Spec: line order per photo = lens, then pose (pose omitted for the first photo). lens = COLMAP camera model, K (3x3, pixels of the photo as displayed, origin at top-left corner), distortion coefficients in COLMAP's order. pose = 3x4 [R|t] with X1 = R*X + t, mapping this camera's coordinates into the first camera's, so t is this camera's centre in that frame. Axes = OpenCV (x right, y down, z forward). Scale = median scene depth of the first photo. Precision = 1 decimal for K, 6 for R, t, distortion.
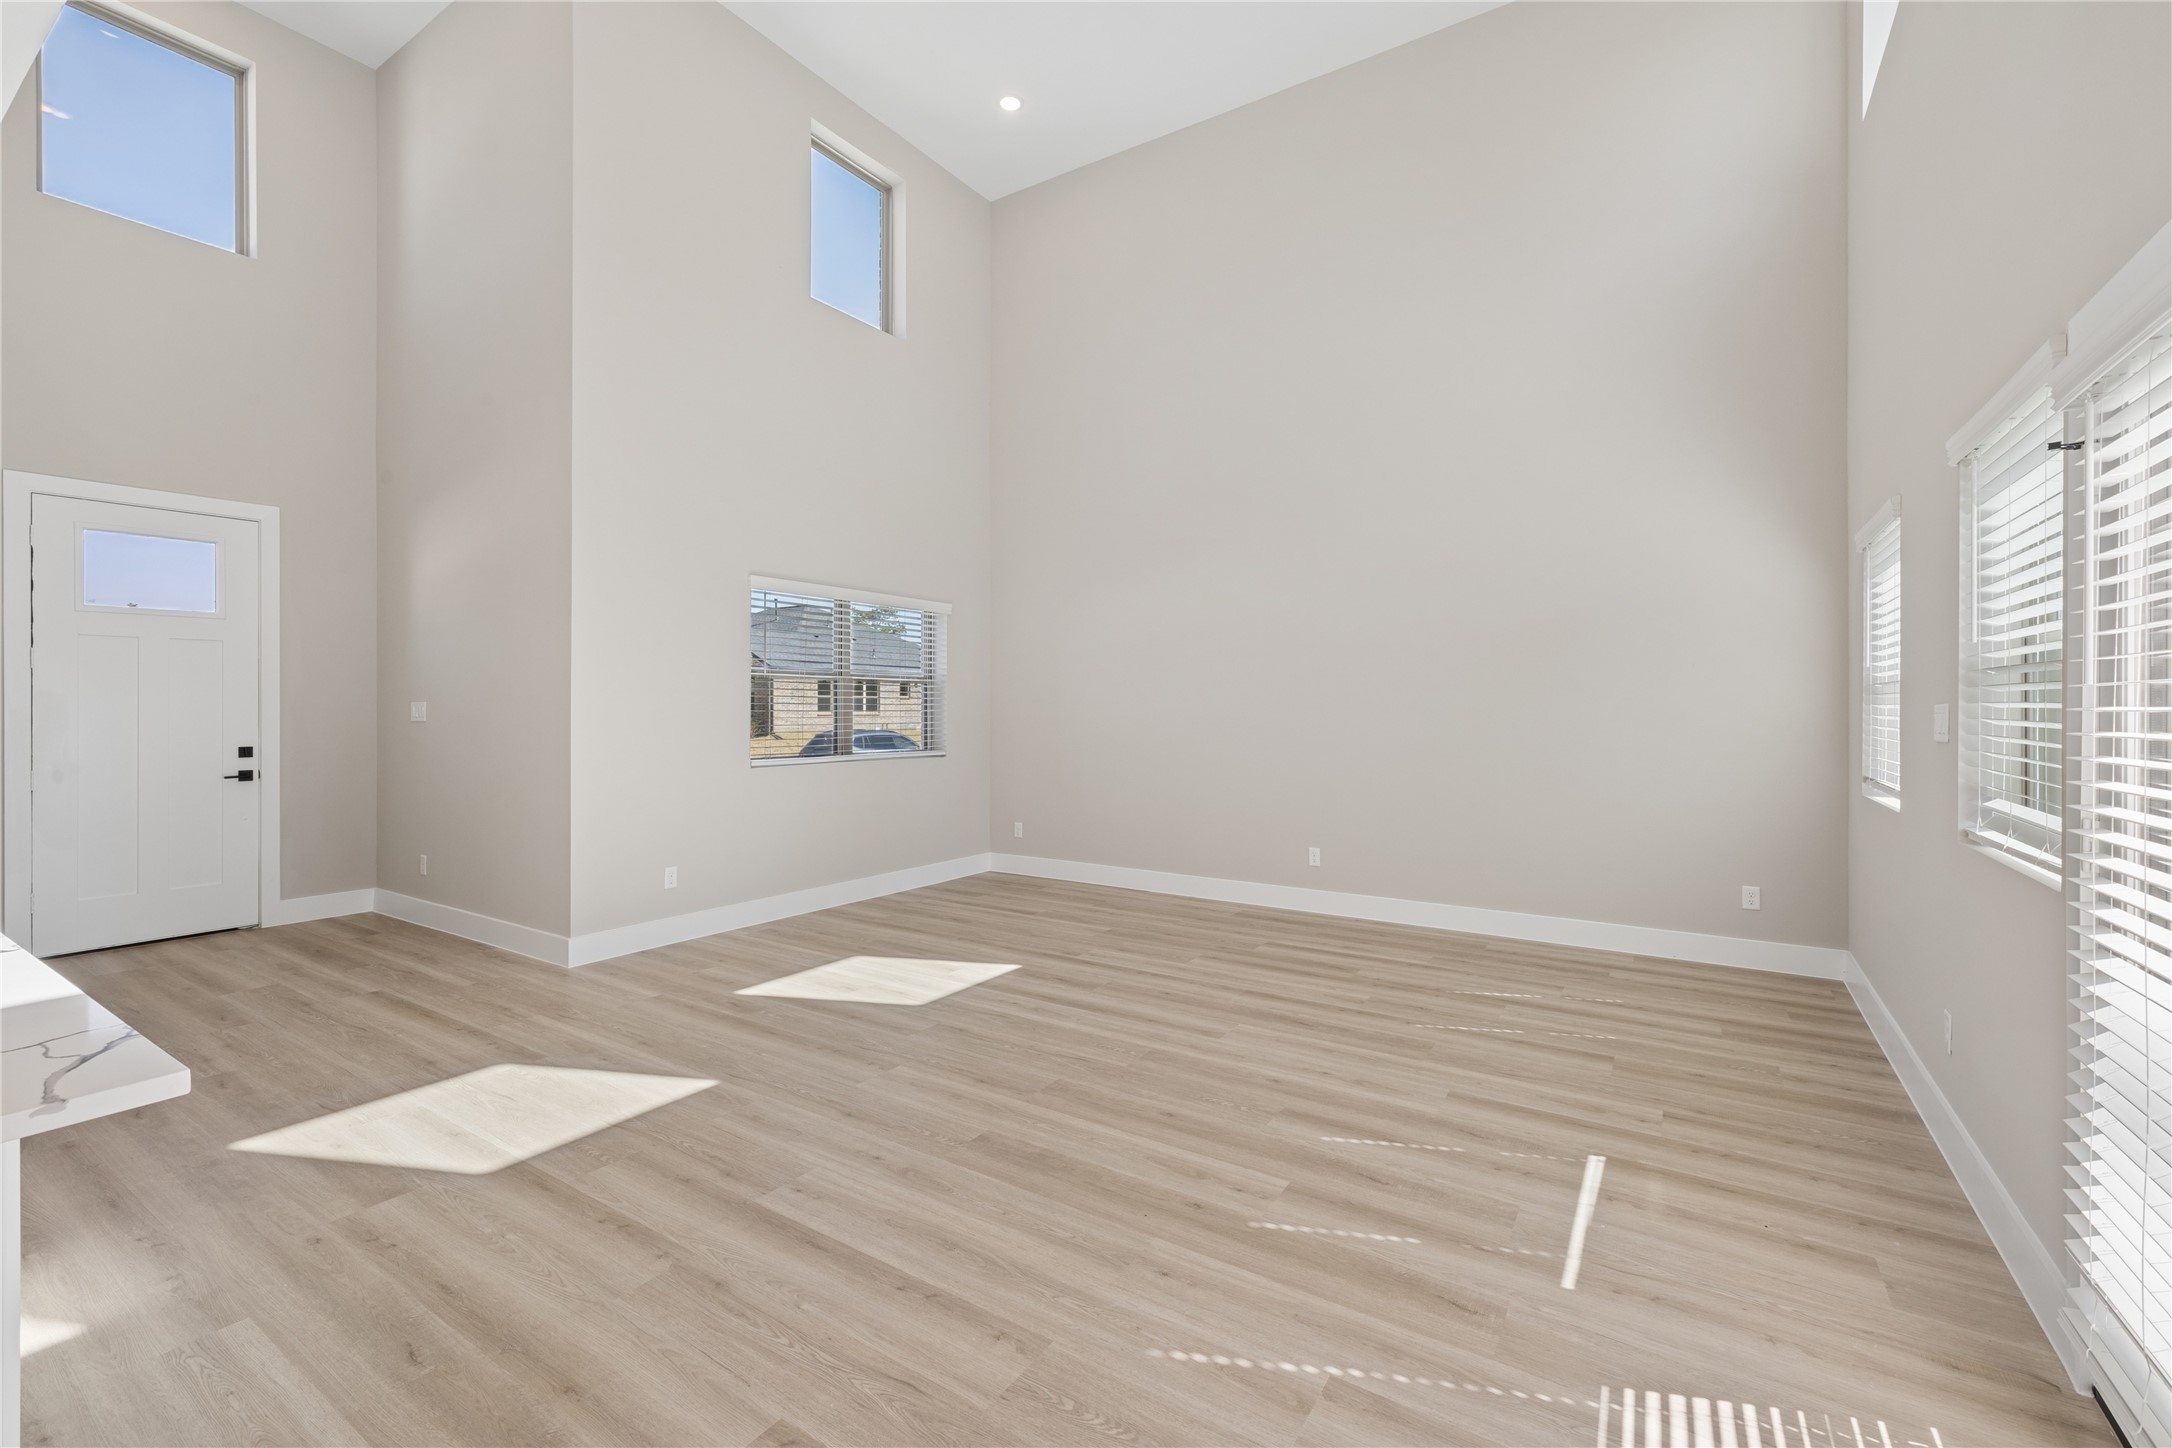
lens RADIAL K [[913.2, 0, 1085.0], [0, 913.2, 713.3], [0, 0, 1]] dist [0.001026, -0.000758]
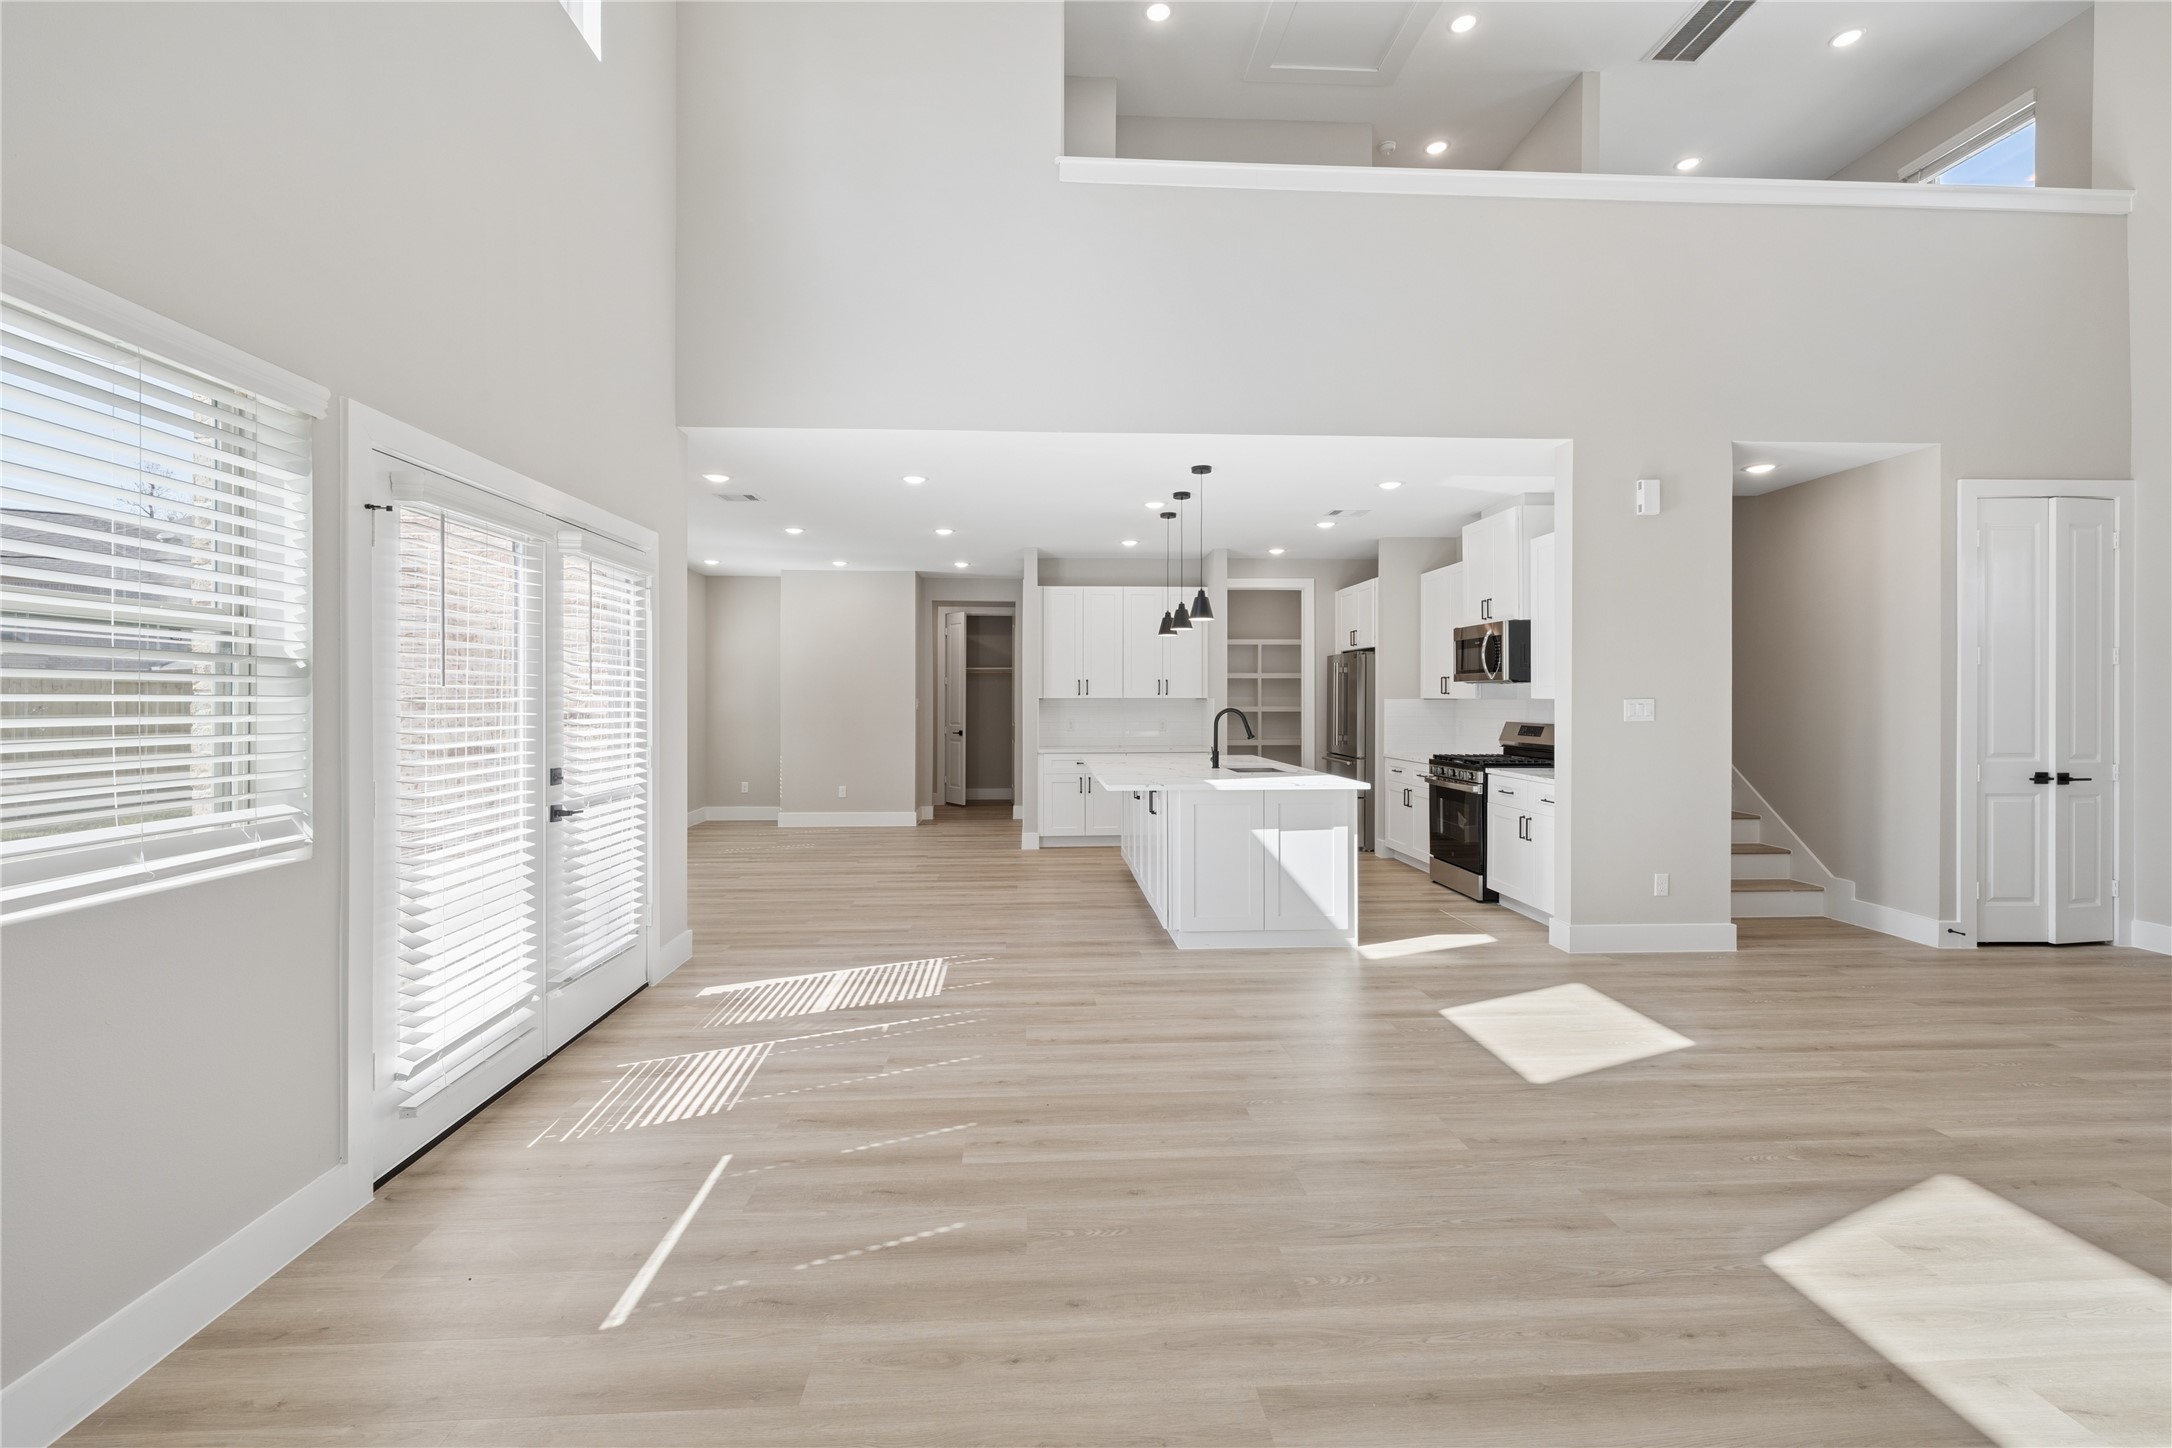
lens RADIAL K [[913.2, 0, 1082.9], [0, 913.2, 692.9], [0, 0, 1]] dist [0.001026, -0.000758]
pose [[-0.802656, -0.006339, -0.596409, 0.649972], [-0.004909, 0.999980, -0.004022, -0.015159], [0.596422, -0.000301, -0.802671, 1.688847]]
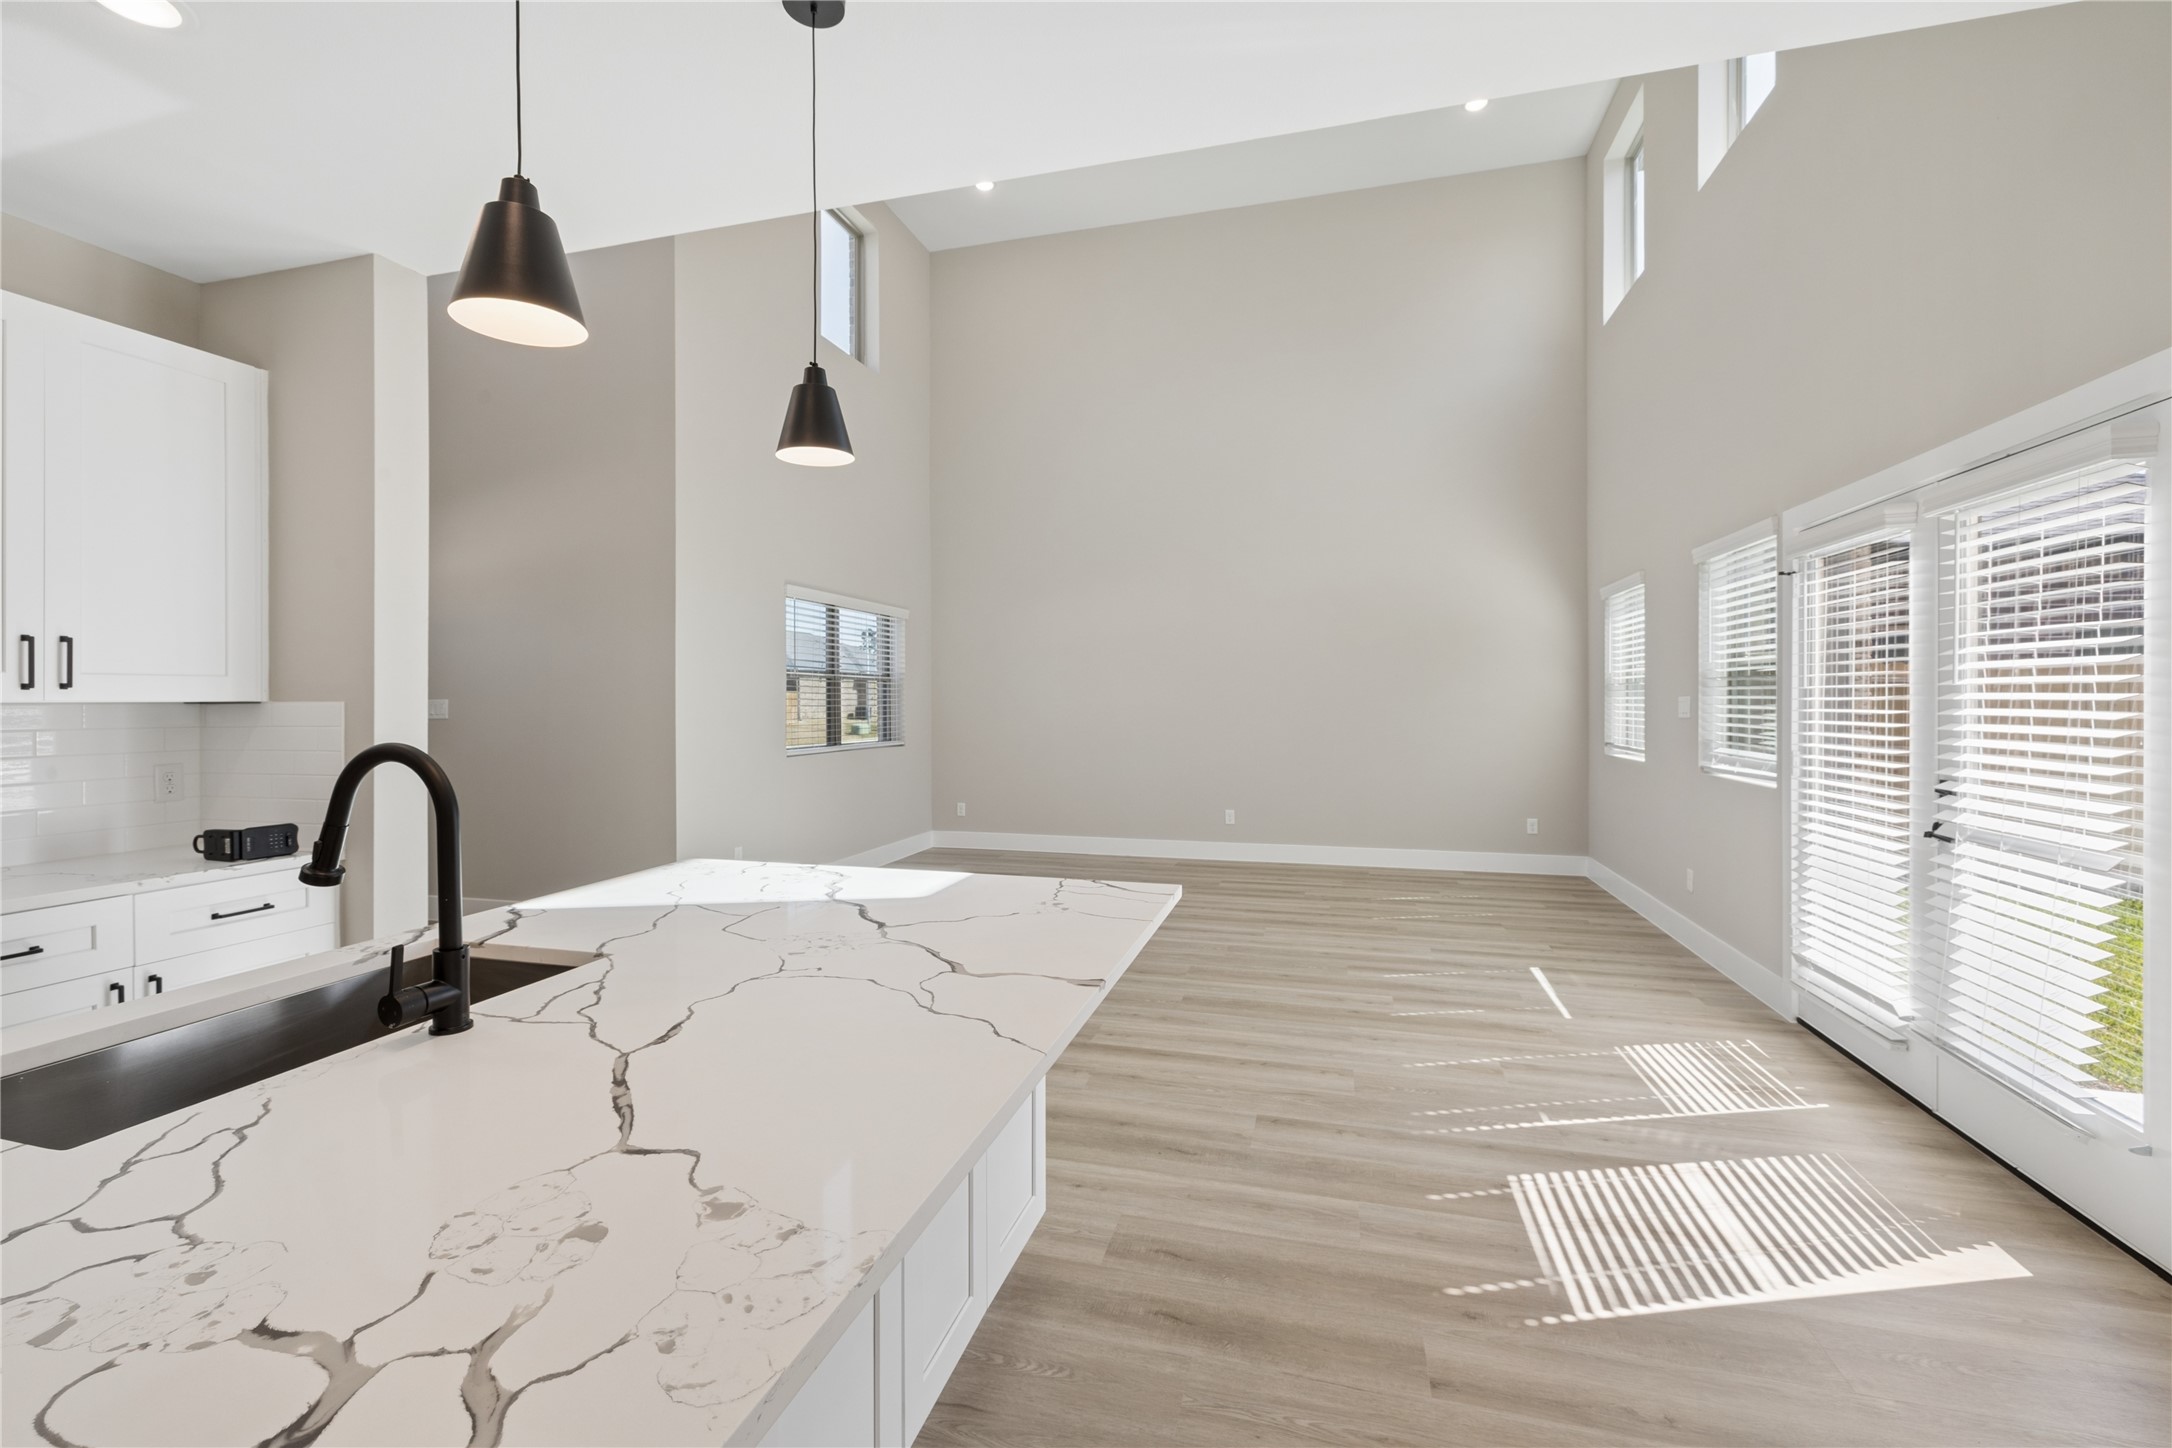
lens RADIAL K [[913.2, 0, 1077.6], [0, 913.2, 716.9], [0, 0, 1]] dist [0.001026, -0.000758]
pose [[0.953542, -0.010726, 0.301068, -0.691104], [0.006712, 0.999874, 0.014364, -0.005499], [-0.301184, -0.011676, 0.953495, -0.319707]]
